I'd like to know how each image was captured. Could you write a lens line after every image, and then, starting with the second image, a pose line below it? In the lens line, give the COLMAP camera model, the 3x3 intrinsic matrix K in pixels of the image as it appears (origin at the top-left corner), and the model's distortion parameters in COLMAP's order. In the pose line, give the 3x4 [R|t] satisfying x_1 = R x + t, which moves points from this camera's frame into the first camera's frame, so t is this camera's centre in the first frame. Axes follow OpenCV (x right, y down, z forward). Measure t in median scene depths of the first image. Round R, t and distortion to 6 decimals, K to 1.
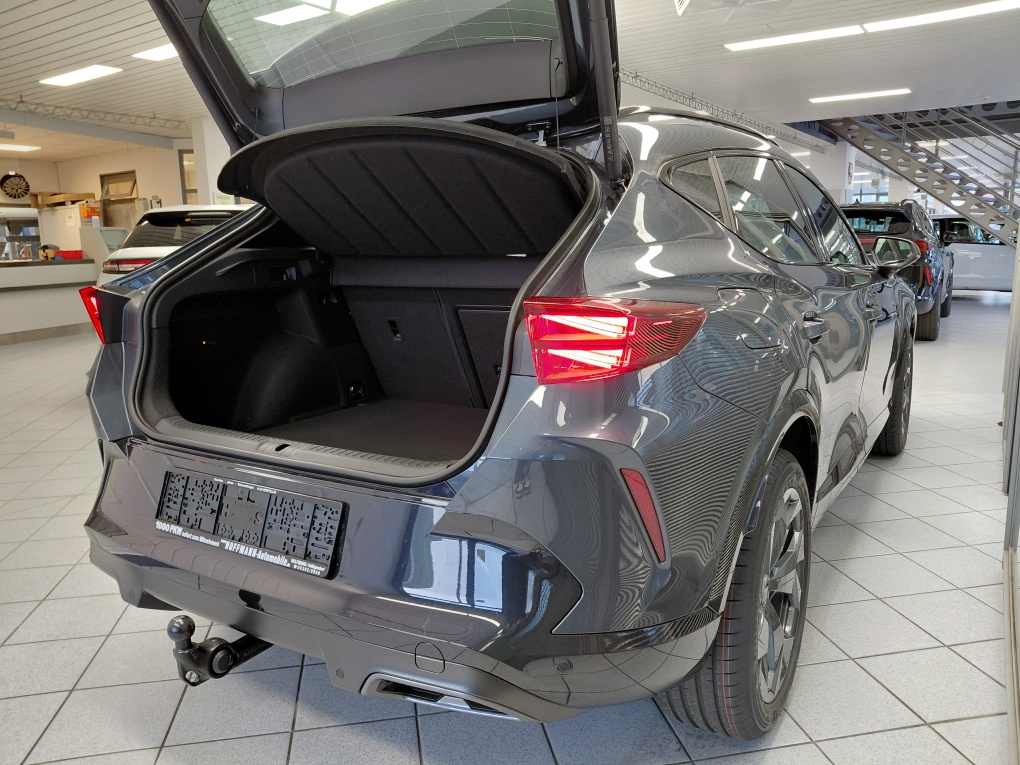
lens RADIAL K [[757.3, 0, 508.6], [0, 757.3, 382.2], [0, 0, 1]] dist [0.031165, -0.062846]
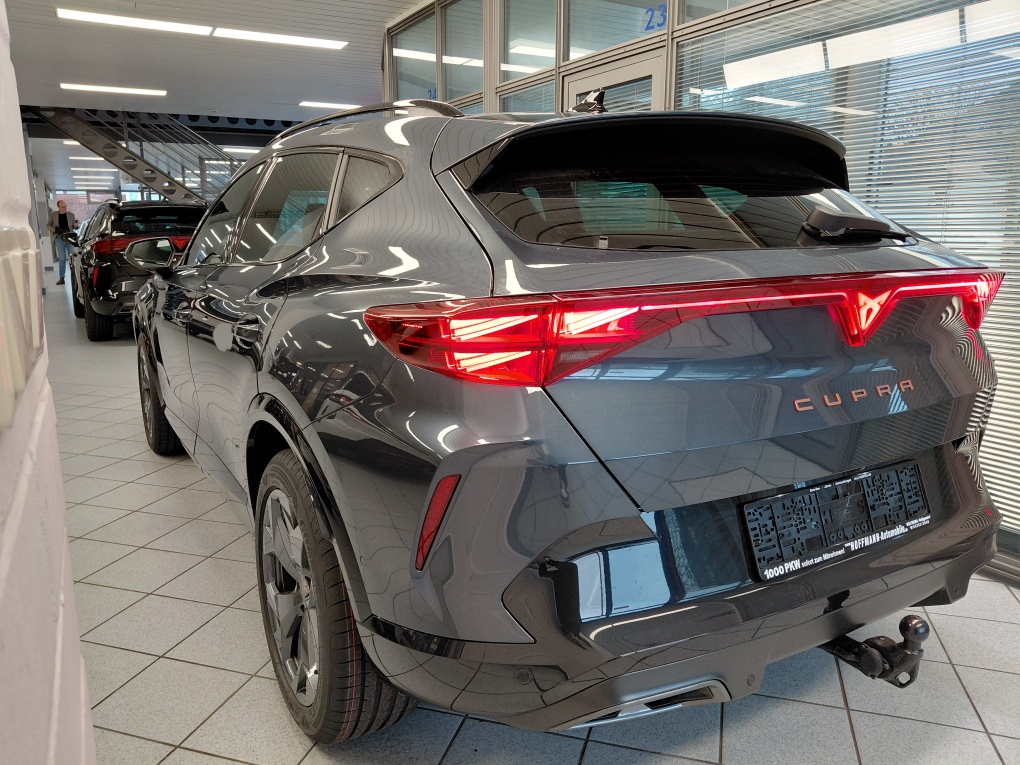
lens RADIAL K [[757.3, 0, 508.6], [0, 757.3, 382.2], [0, 0, 1]] dist [0.031165, -0.062846]
pose [[0.448442, -0.150280, 0.881088, -0.326269], [0.151158, 0.984316, 0.090953, -0.033638], [-0.880937, 0.092397, 0.464125, 0.217053]]
